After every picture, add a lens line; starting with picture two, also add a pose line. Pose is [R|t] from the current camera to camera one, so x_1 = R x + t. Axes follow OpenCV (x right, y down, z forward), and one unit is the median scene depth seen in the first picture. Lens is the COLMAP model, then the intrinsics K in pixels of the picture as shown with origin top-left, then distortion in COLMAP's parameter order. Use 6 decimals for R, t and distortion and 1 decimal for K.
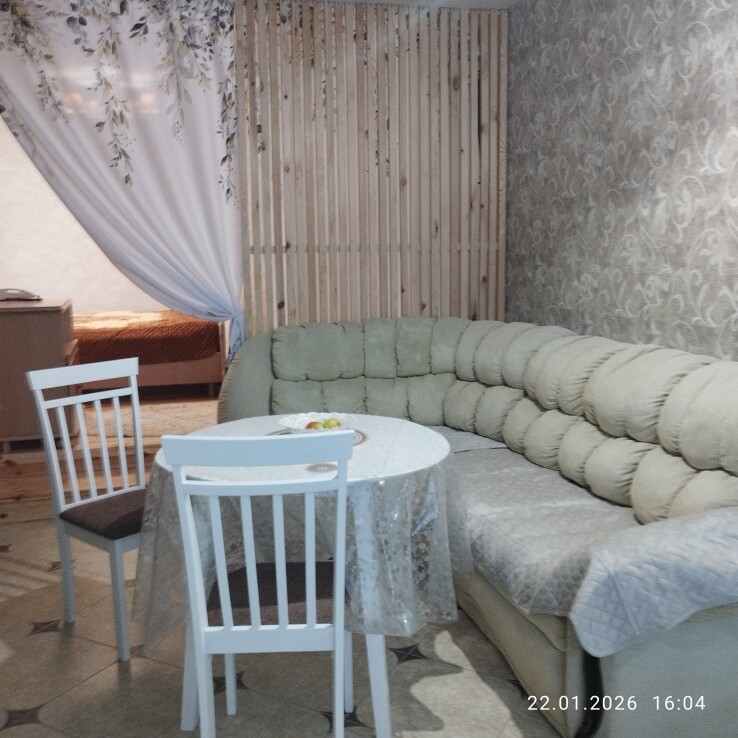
lens RADIAL K [[806.4, 0, 369.0], [0, 806.4, 369.0], [0, 0, 1]] dist [0.122591, -0.119374]
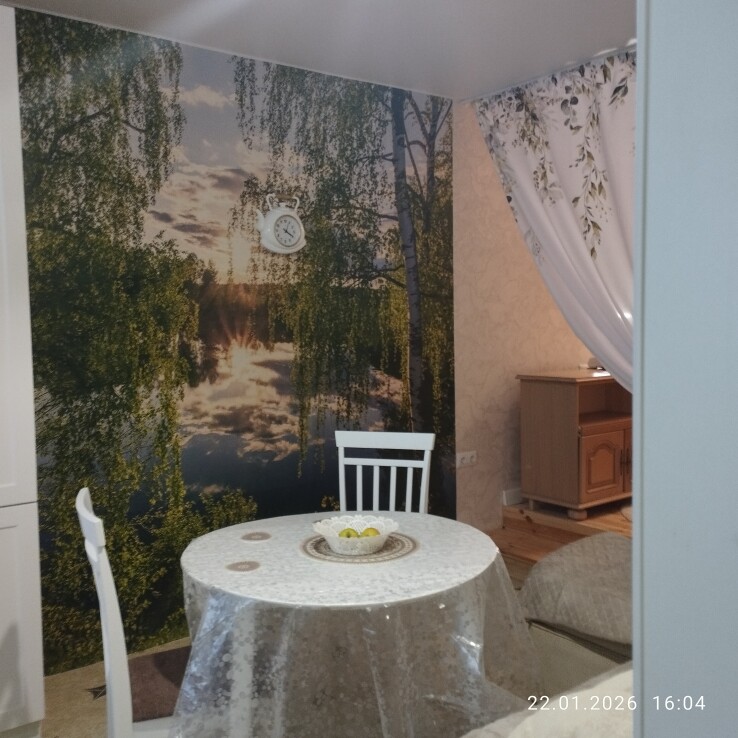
lens RADIAL K [[806.4, 0, 369.0], [0, 806.4, 369.0], [0, 0, 1]] dist [0.122591, -0.119374]
pose [[0.384989, 0.073285, -0.920007, 0.499735], [-0.130015, 0.991208, 0.024550, -0.088762], [0.913717, 0.110163, 0.391132, 0.417262]]
